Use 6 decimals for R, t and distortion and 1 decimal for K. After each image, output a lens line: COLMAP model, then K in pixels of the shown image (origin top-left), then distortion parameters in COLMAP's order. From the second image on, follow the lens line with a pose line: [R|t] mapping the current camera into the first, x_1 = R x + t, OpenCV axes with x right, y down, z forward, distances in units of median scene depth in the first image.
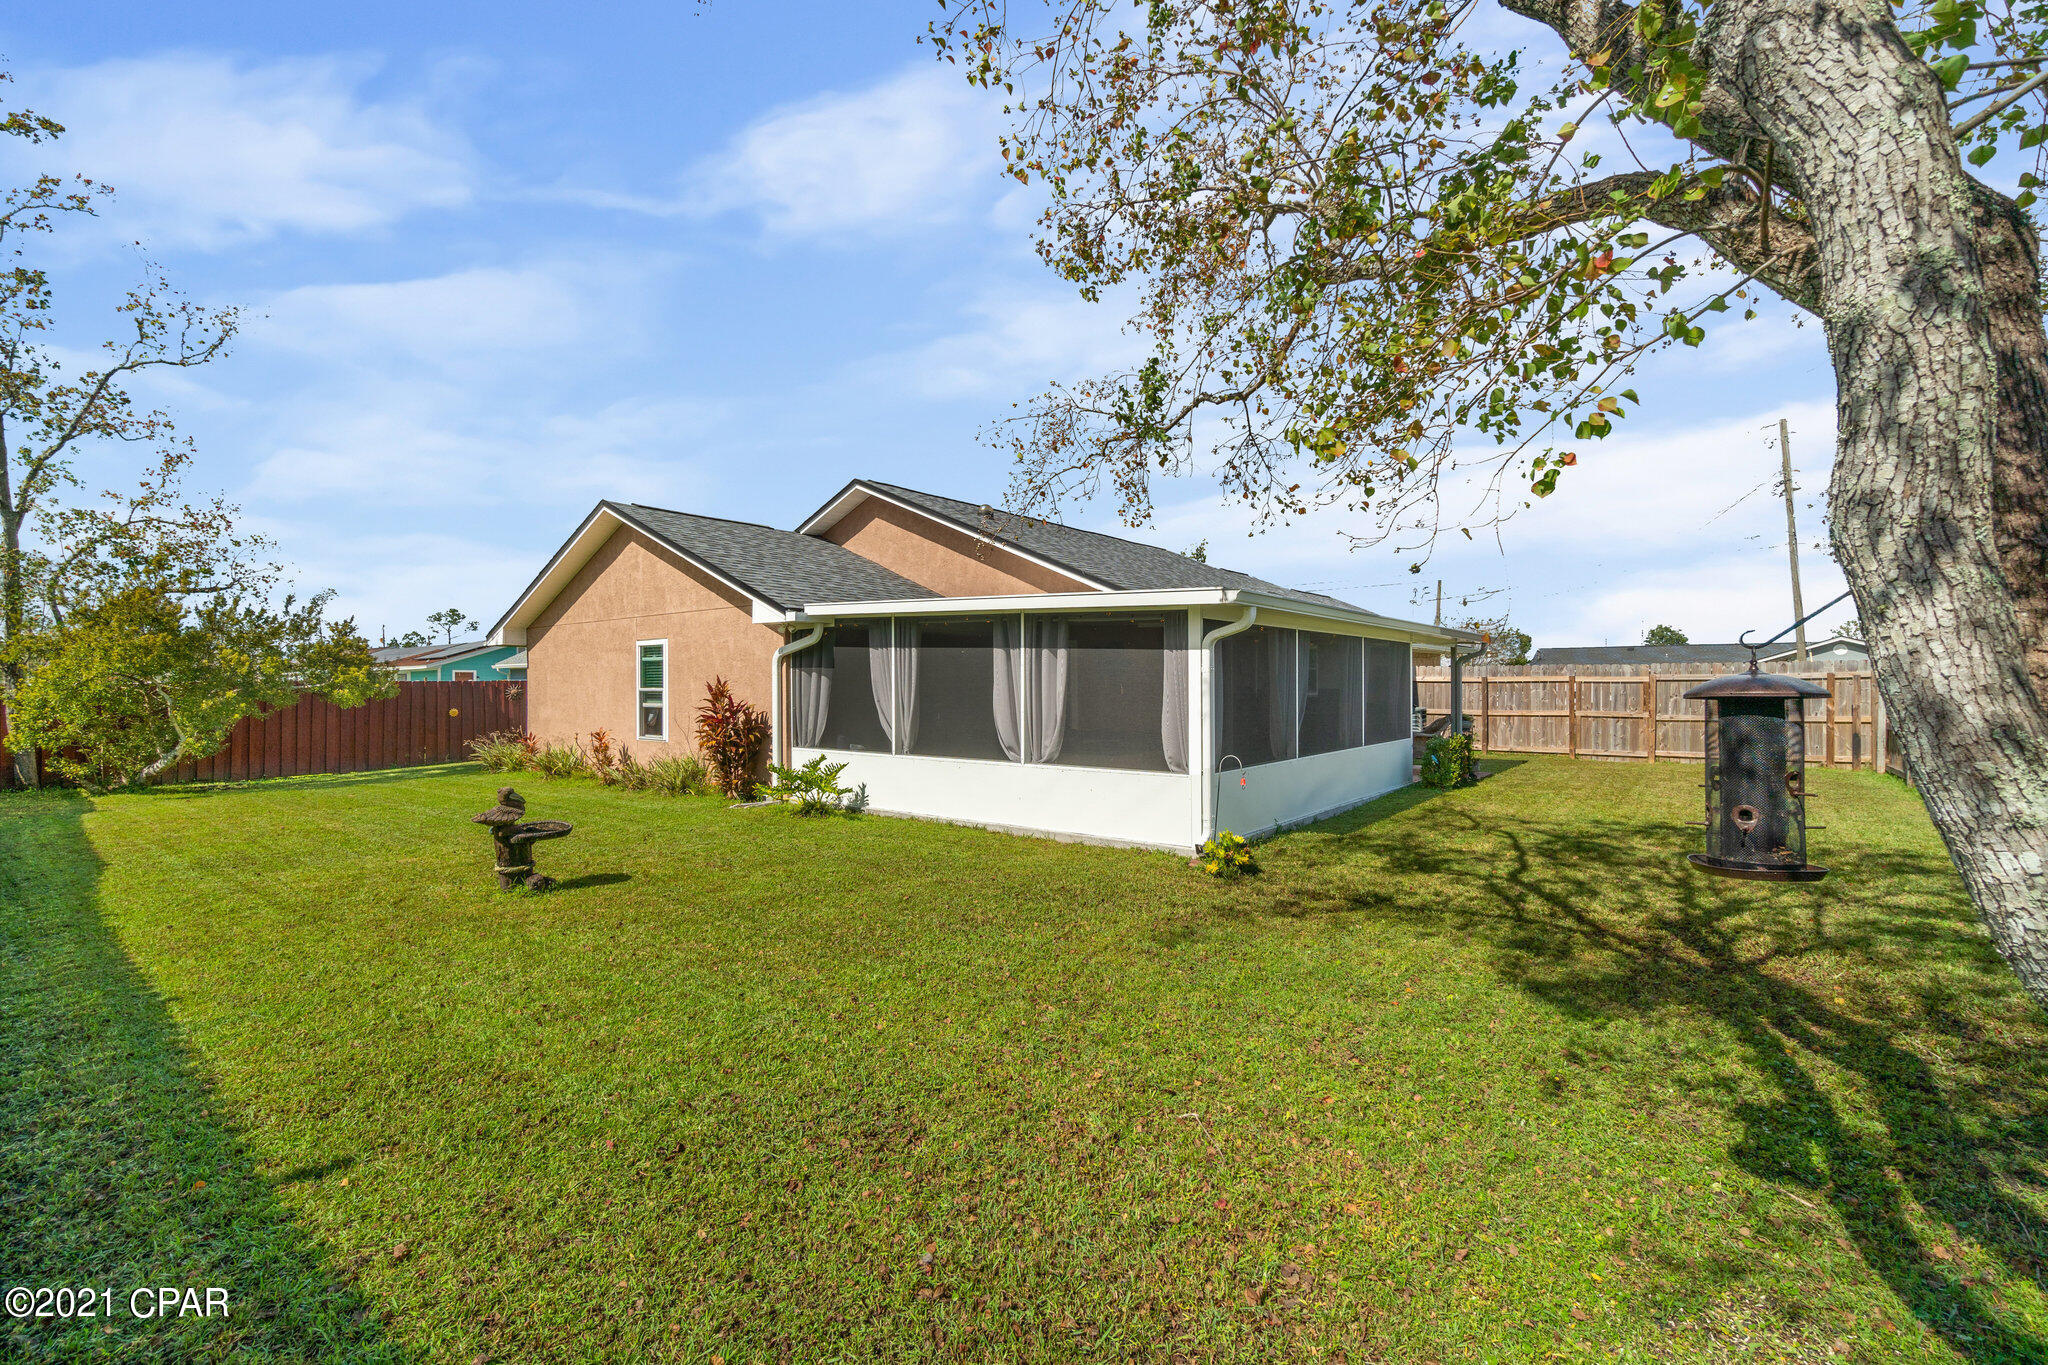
lens RADIAL K [[884.7, 0, 1028.4], [0, 884.7, 682.4], [0, 0, 1]] dist [-0.003254, 0.002741]
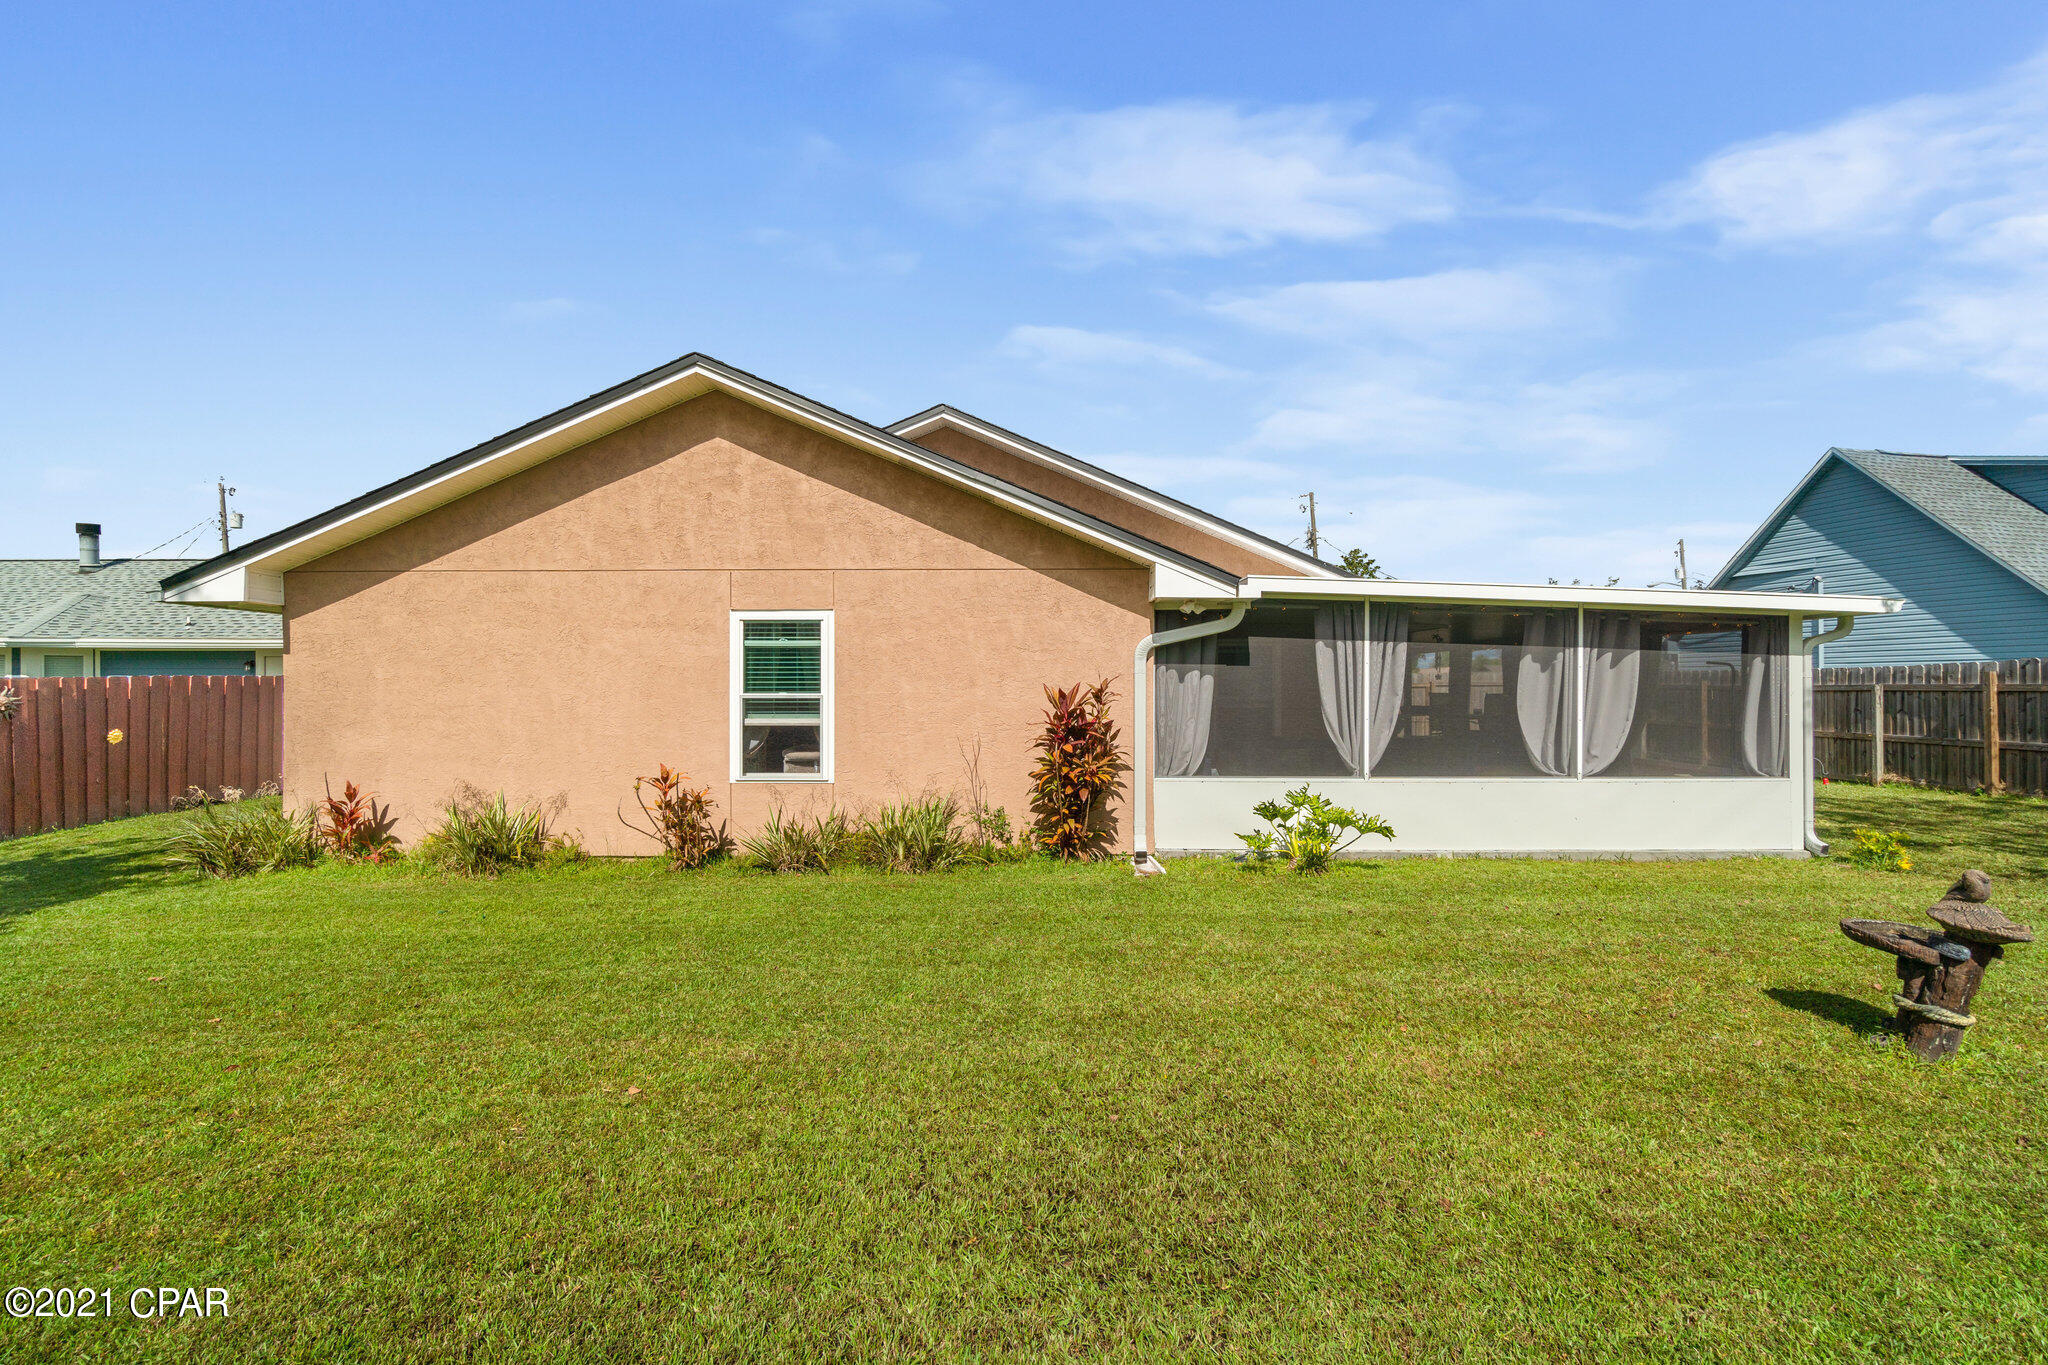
lens RADIAL K [[884.7, 0, 1028.4], [0, 884.7, 682.4], [0, 0, 1]] dist [-0.003254, 0.002741]
pose [[0.782228, 0.006065, 0.622962, -0.826453], [-0.003821, 0.999981, -0.004938, 0.002153], [-0.622980, 0.001482, 0.782236, 0.546719]]
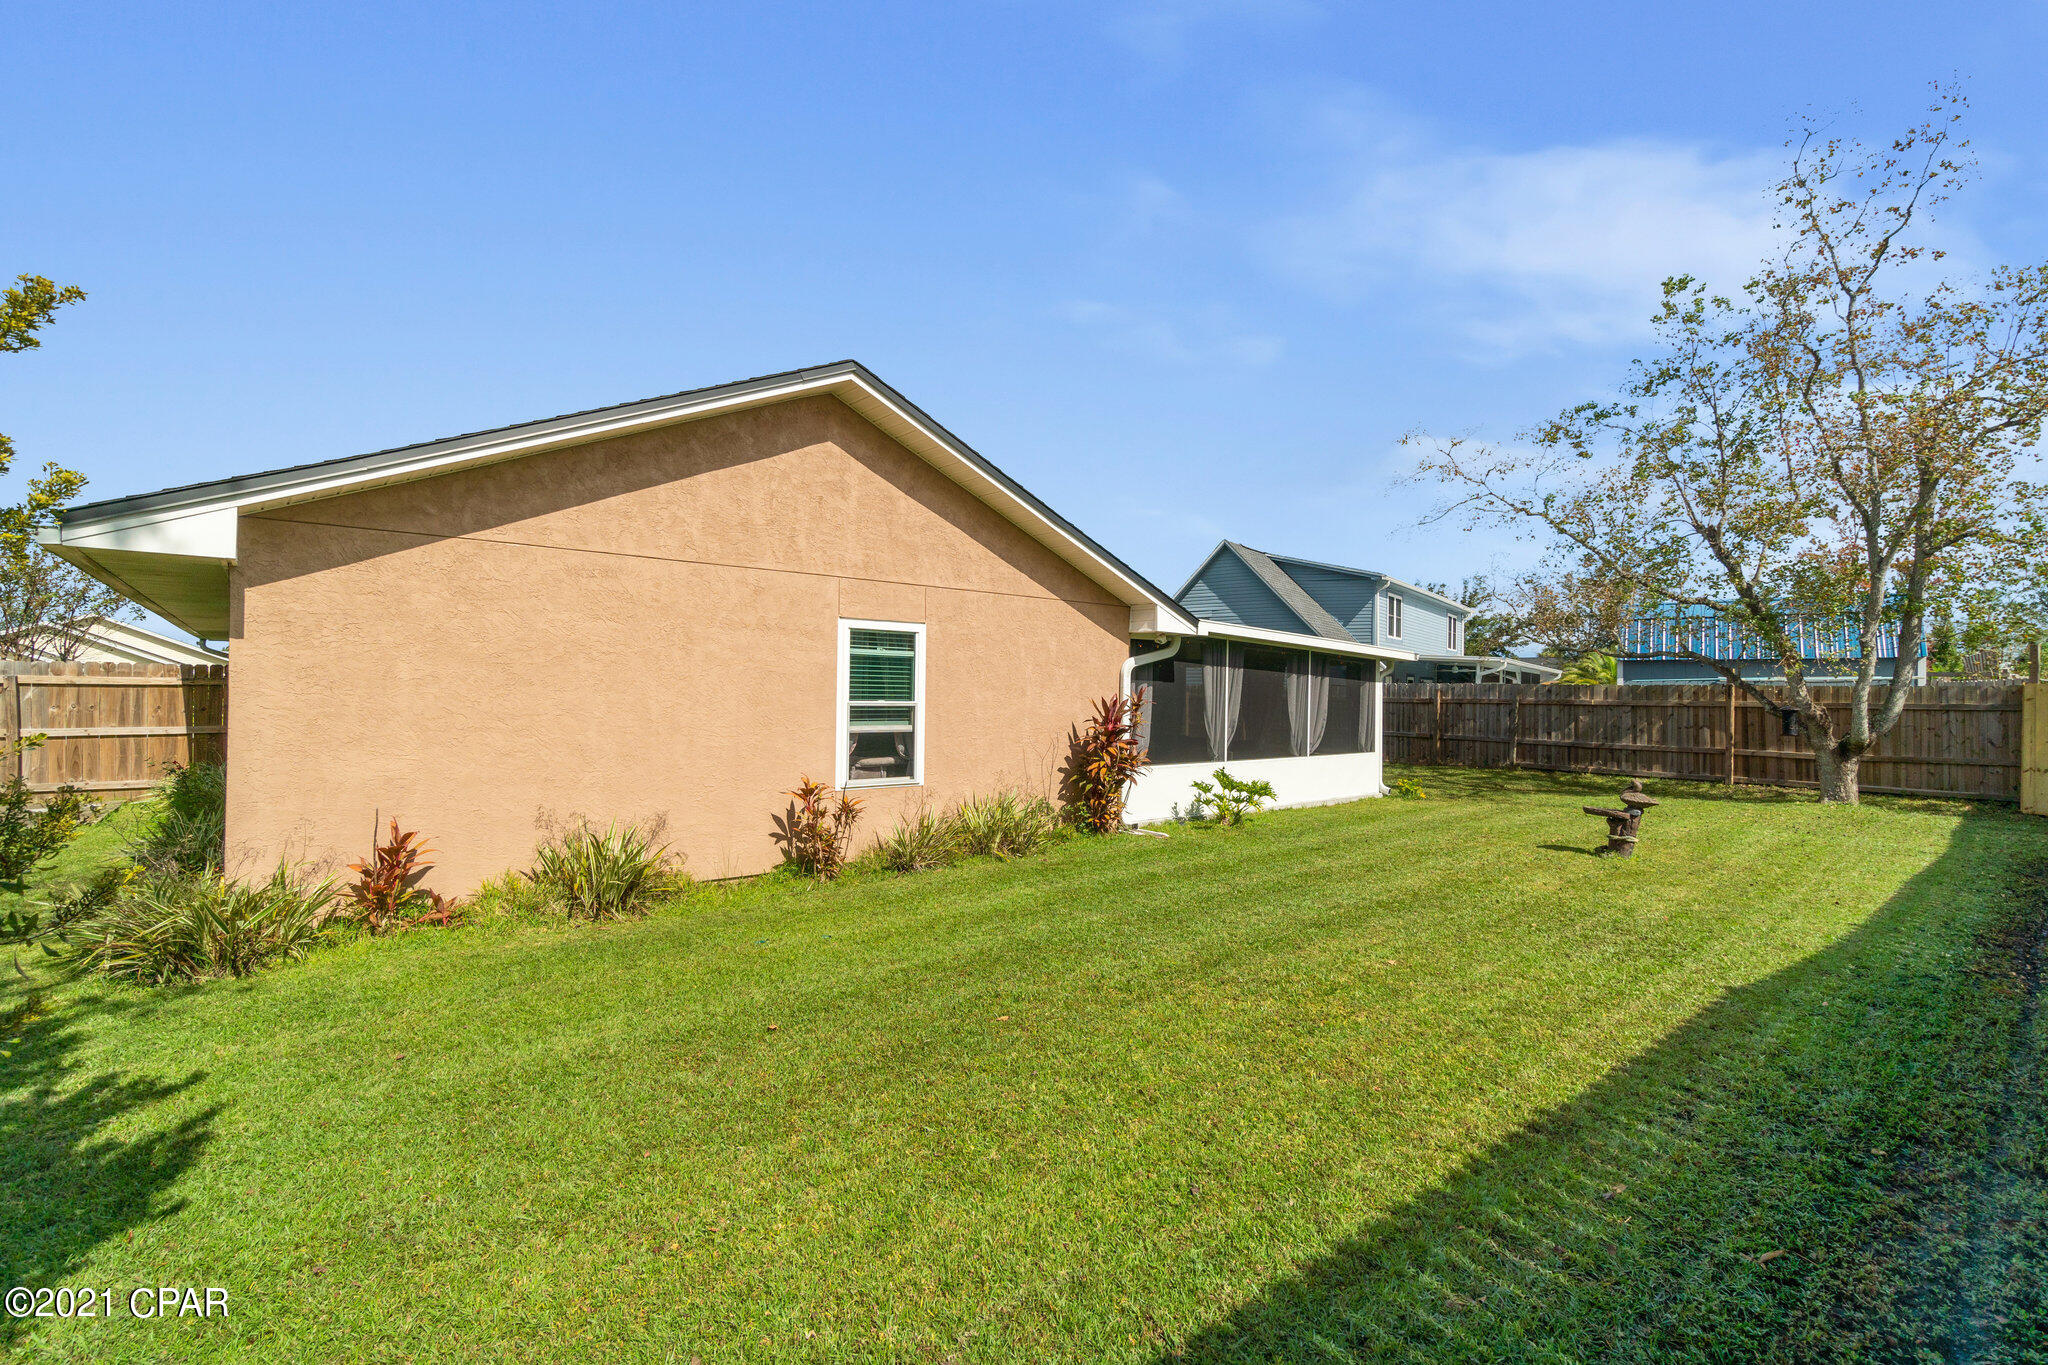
lens RADIAL K [[884.7, 0, 1028.4], [0, 884.7, 682.4], [0, 0, 1]] dist [-0.003254, 0.002741]
pose [[0.191745, 0.020052, 0.981240, -1.247268], [-0.014761, 0.999737, -0.017545, 0.003787], [-0.981334, -0.011120, 0.191990, 0.978649]]
